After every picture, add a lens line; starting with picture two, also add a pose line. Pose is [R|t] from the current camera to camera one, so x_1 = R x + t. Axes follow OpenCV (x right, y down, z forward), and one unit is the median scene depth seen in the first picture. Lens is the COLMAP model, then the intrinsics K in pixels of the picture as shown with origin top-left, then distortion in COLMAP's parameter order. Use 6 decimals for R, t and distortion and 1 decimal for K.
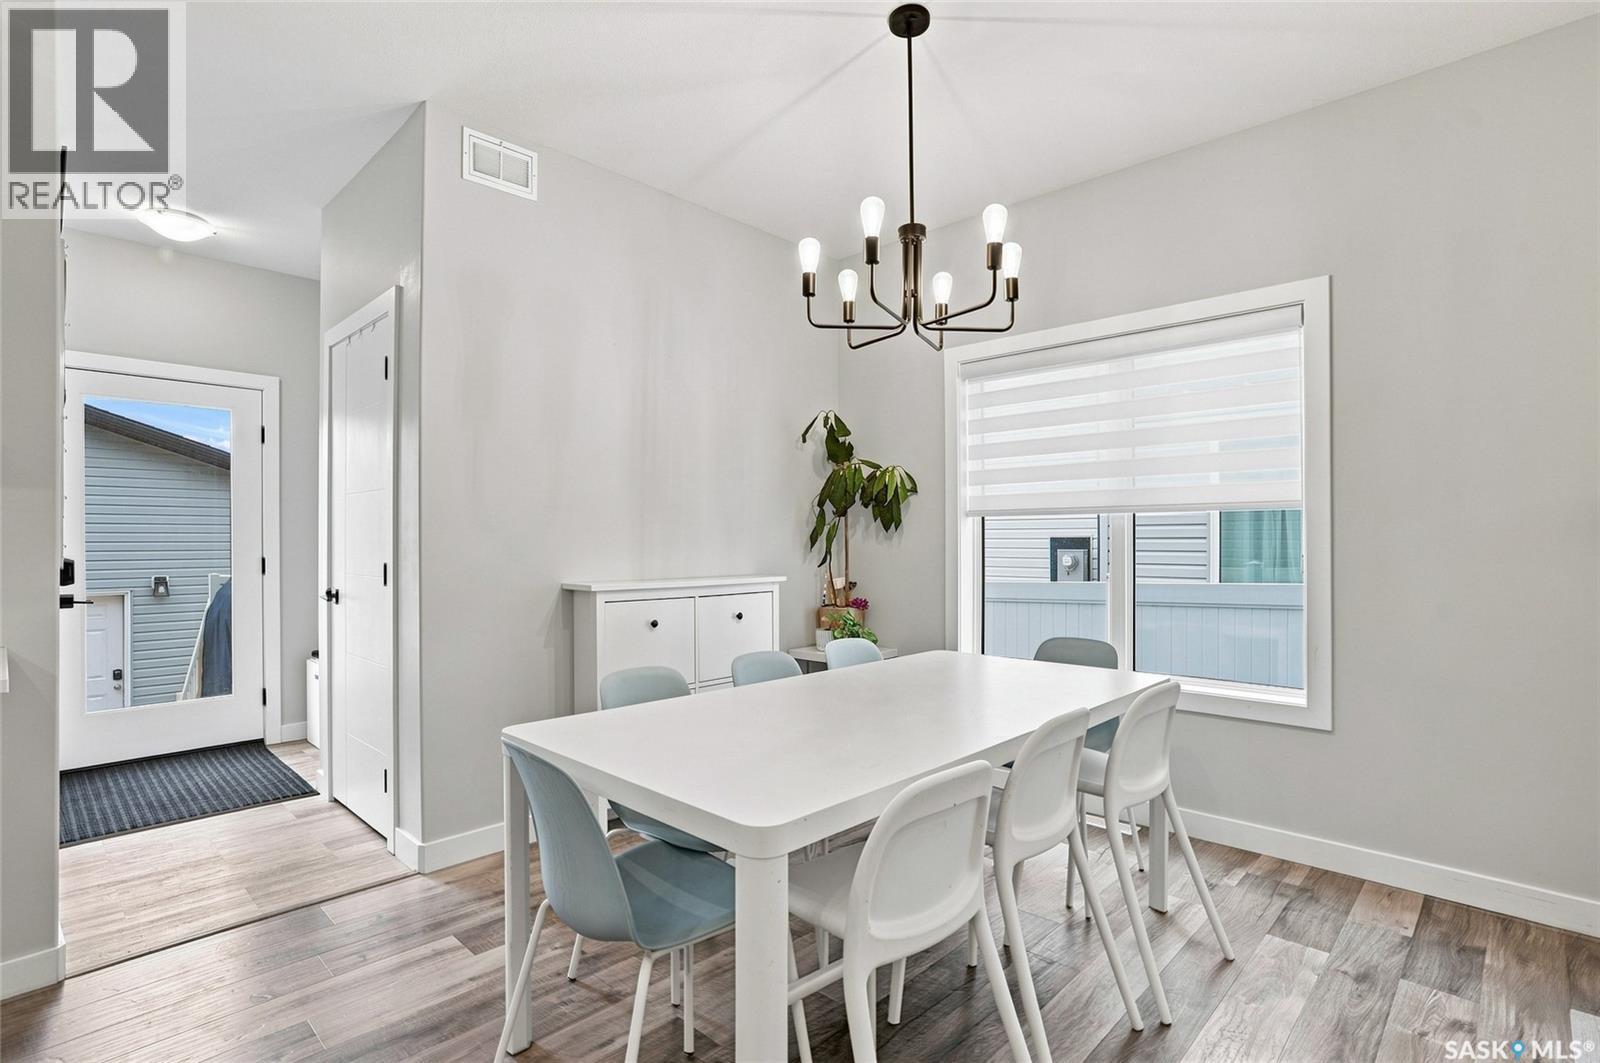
lens RADIAL K [[757.1, 0, 800.0], [0, 757.1, 531.5], [0, 0, 1]] dist [0.002215, 0.000498]
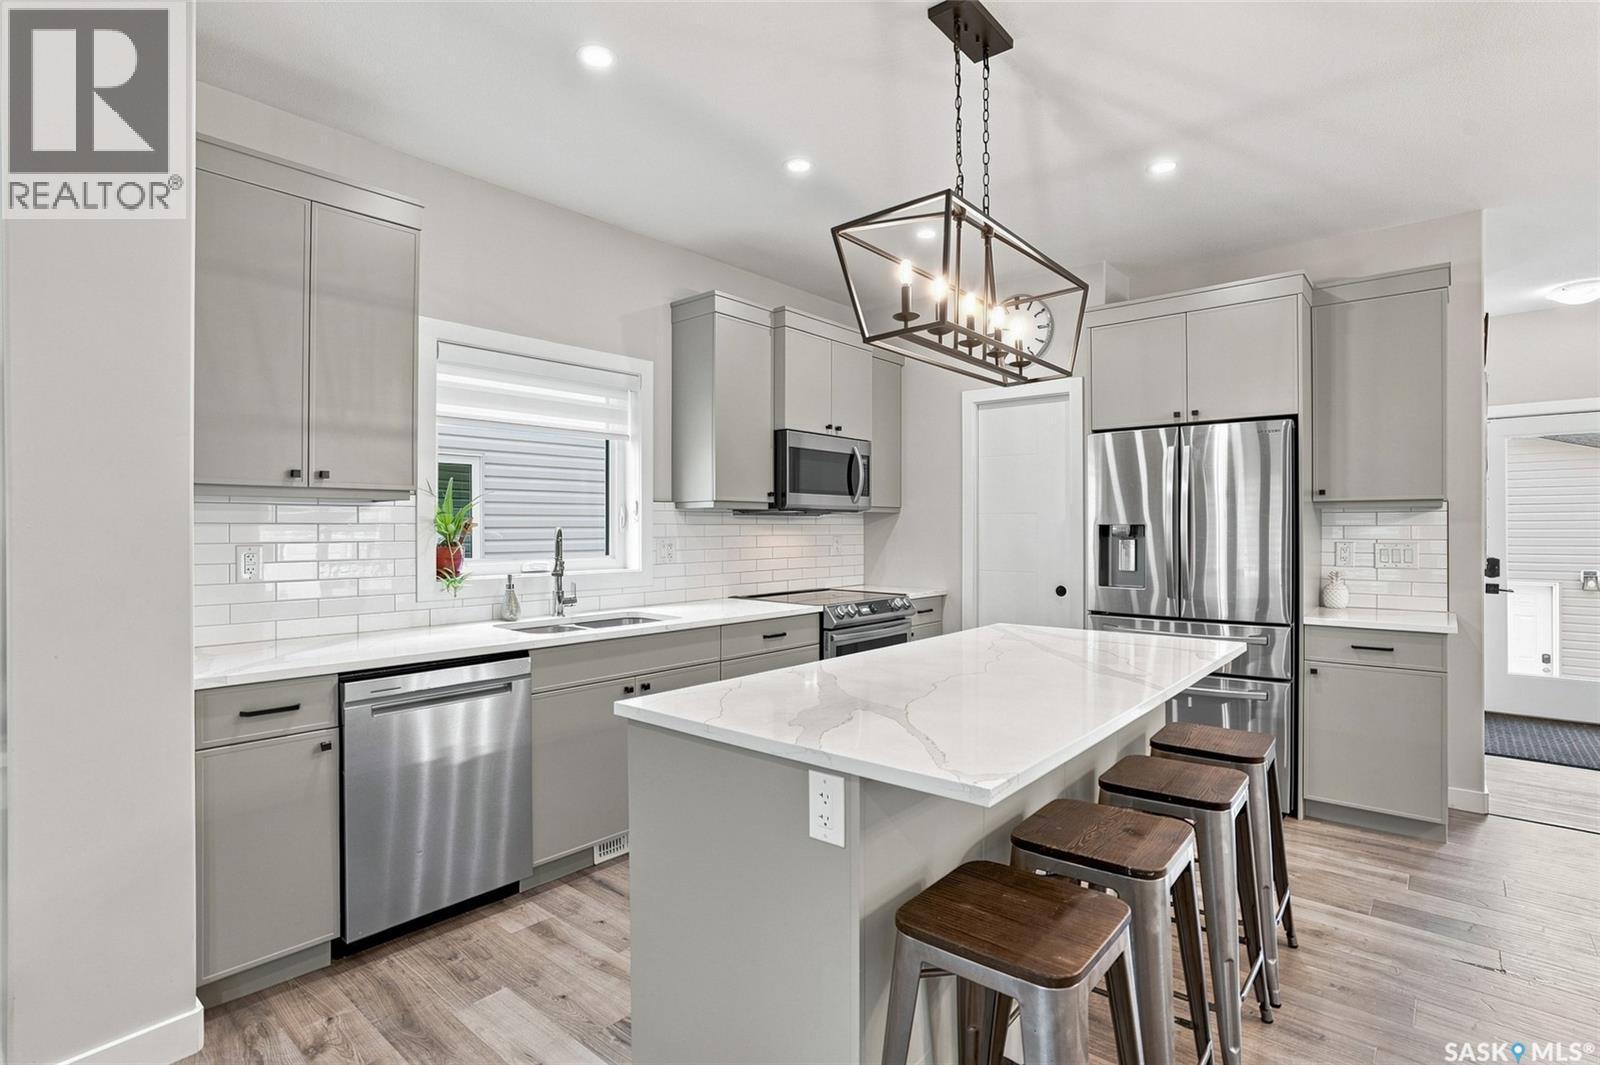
lens RADIAL K [[795.4, 0, 800.0], [0, 795.4, 532.5], [0, 0, 1]] dist [-0.074997, 0.044480]
pose [[0.059785, 0.004882, -0.998199, 0.377191], [0.013415, 0.999894, 0.005694, -0.036640], [0.998121, -0.013731, 0.059713, -0.359909]]
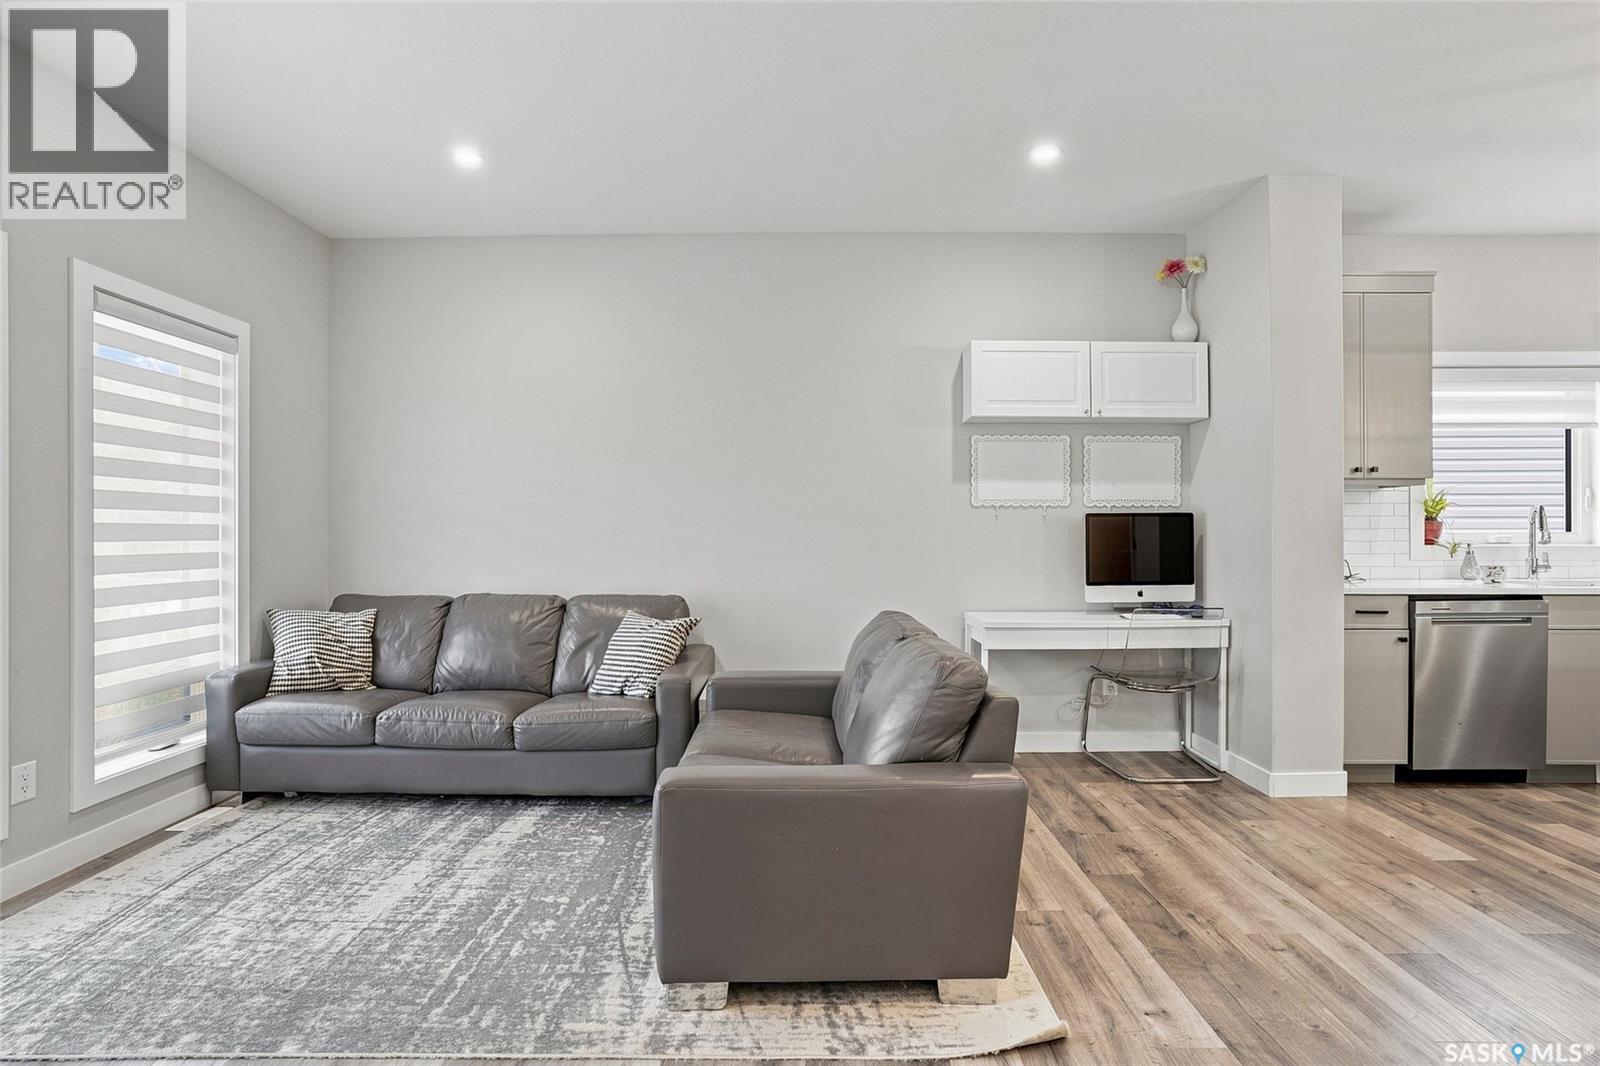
lens RADIAL K [[795.4, 0, 800.0], [0, 795.4, 533.0], [0, 0, 1]] dist [-0.074997, 0.044480]
pose [[-0.717318, 0.000031, -0.696746, 0.994084], [0.009722, 0.999903, -0.009965, 0.002055], [0.696678, -0.013922, -0.717249, -0.542437]]
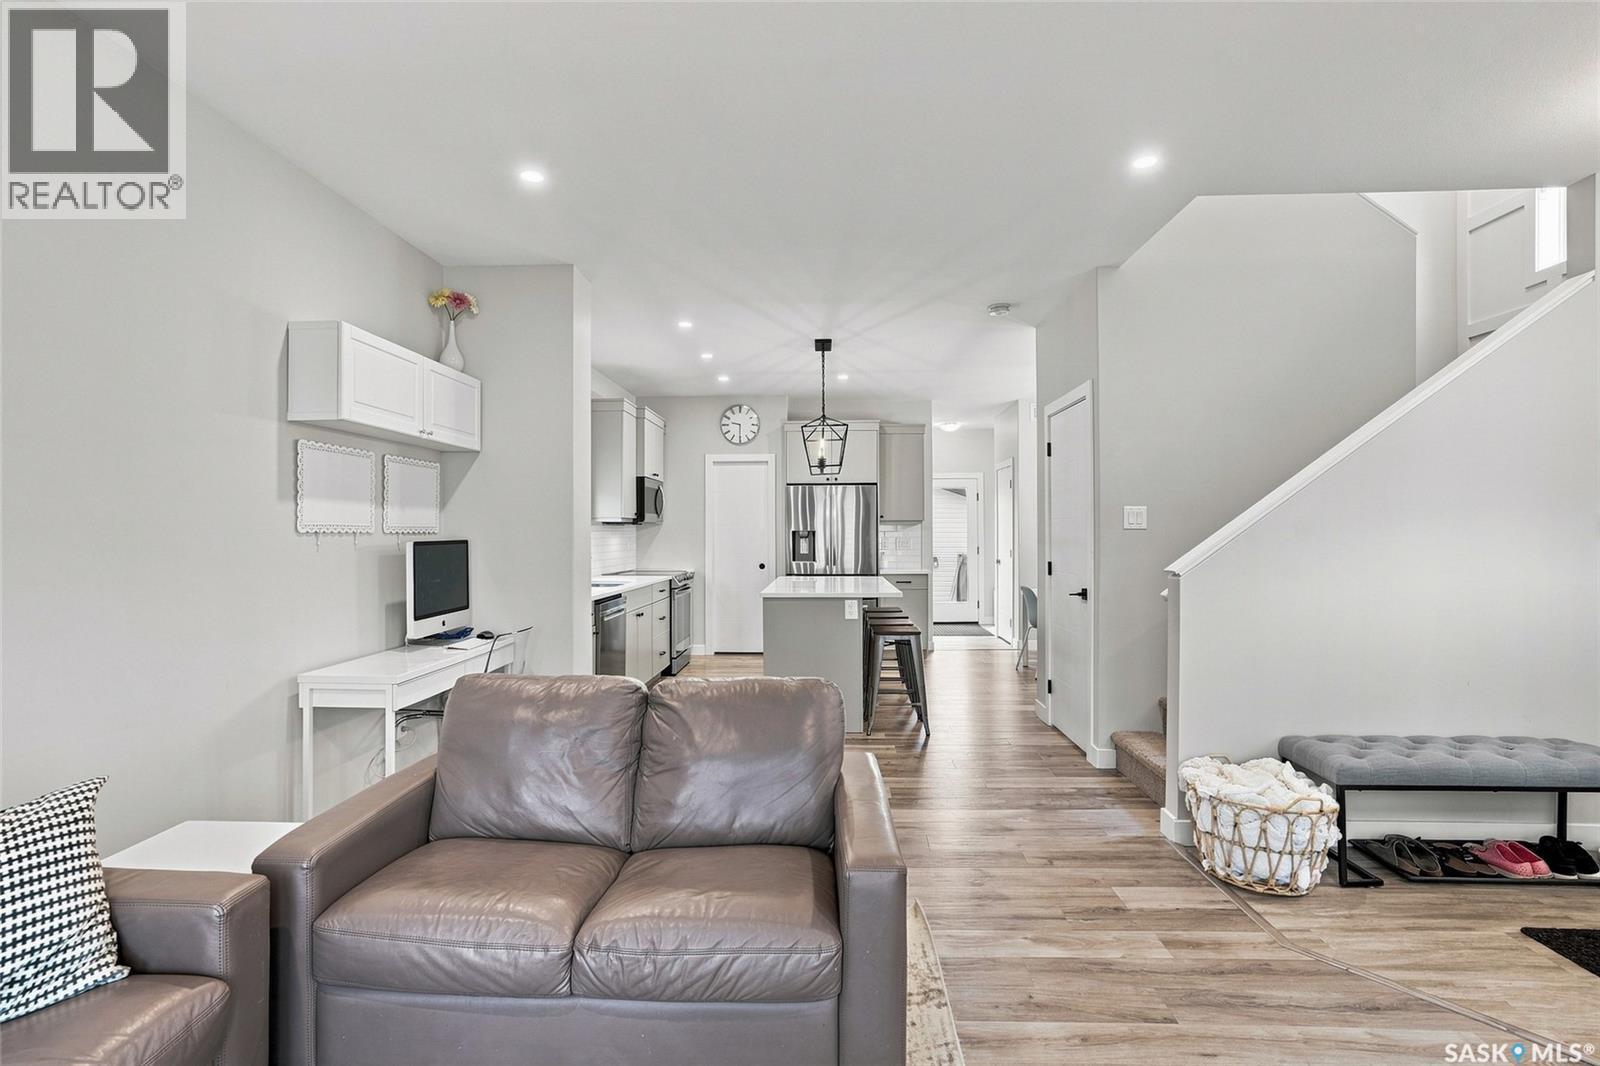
lens RADIAL K [[789.8, 0, 812.8], [0, 789.8, 533.6], [0, 0, 1]] dist [-0.023933, 0.000295]
pose [[0.674323, -0.000499, -0.738436, 1.027710], [0.011237, 0.999891, 0.009585, -0.049108], [0.738351, -0.014761, 0.674255, -1.396954]]
